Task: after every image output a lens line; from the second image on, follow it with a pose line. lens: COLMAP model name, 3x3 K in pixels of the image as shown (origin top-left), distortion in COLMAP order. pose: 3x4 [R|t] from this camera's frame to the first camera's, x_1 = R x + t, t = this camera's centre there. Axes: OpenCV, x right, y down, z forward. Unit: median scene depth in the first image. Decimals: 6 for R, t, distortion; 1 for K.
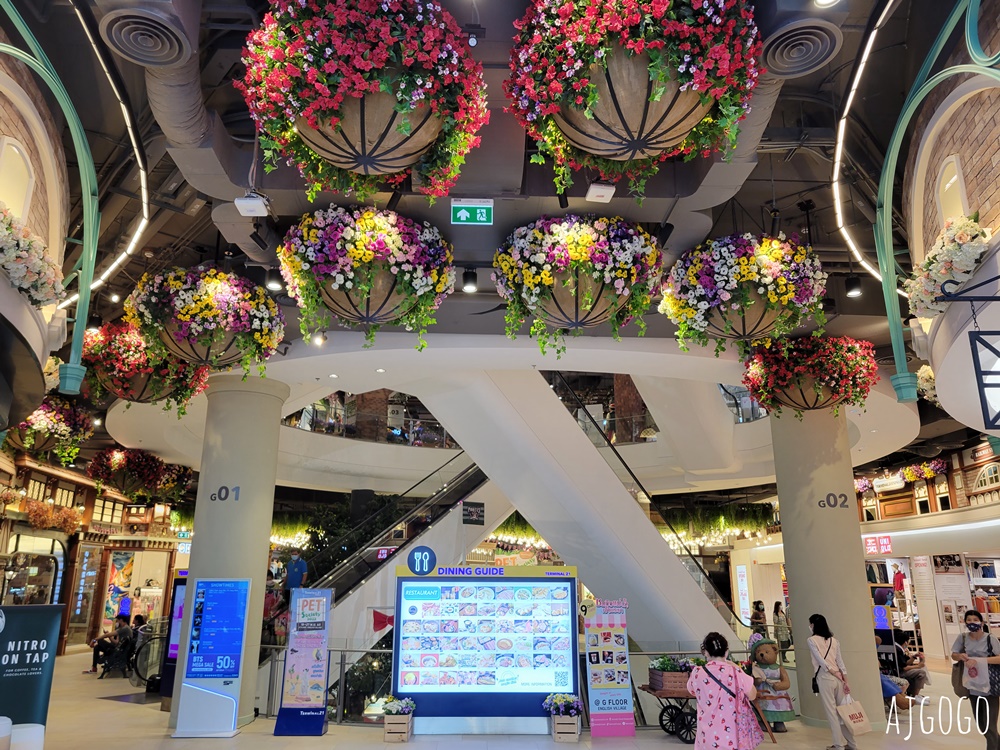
lens RADIAL K [[759.0, 0, 500.0], [0, 759.0, 375.0], [0, 0, 1]] dist [0.008529, 0.002149]
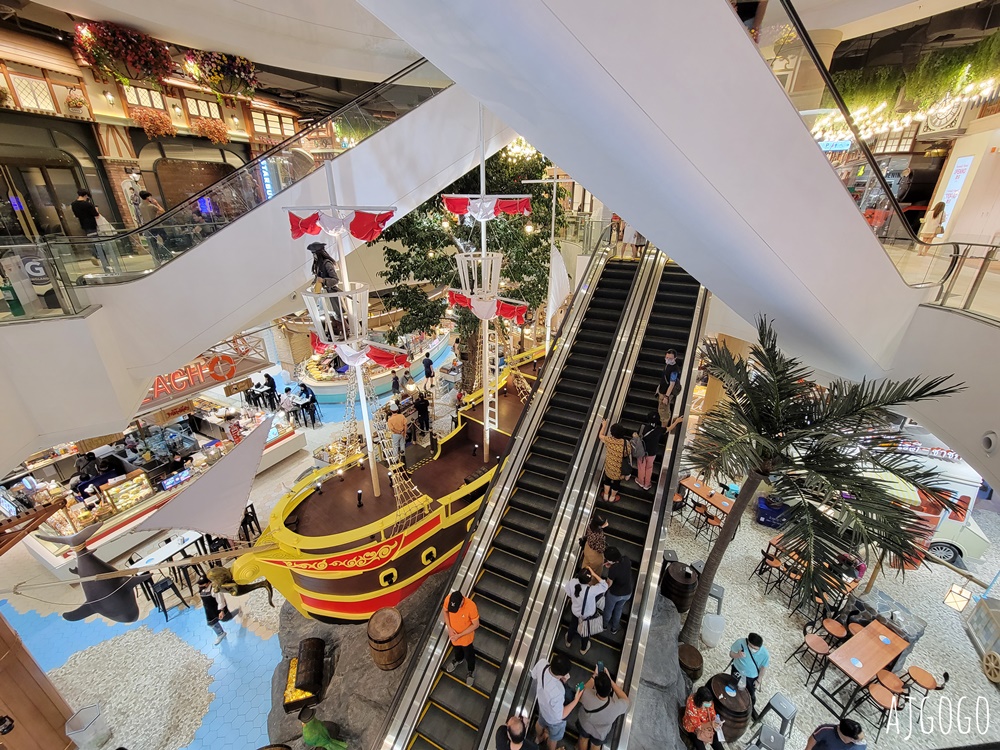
lens RADIAL K [[419.4, 0, 500.0], [0, 419.4, 375.0], [0, 0, 1]] dist [0.000928, 0.000192]
pose [[0.883675, 0.181248, -0.431588, 0.161846], [0.127476, 0.793972, 0.594440, 0.146939], [0.450409, -0.580308, 0.678508, 0.487744]]
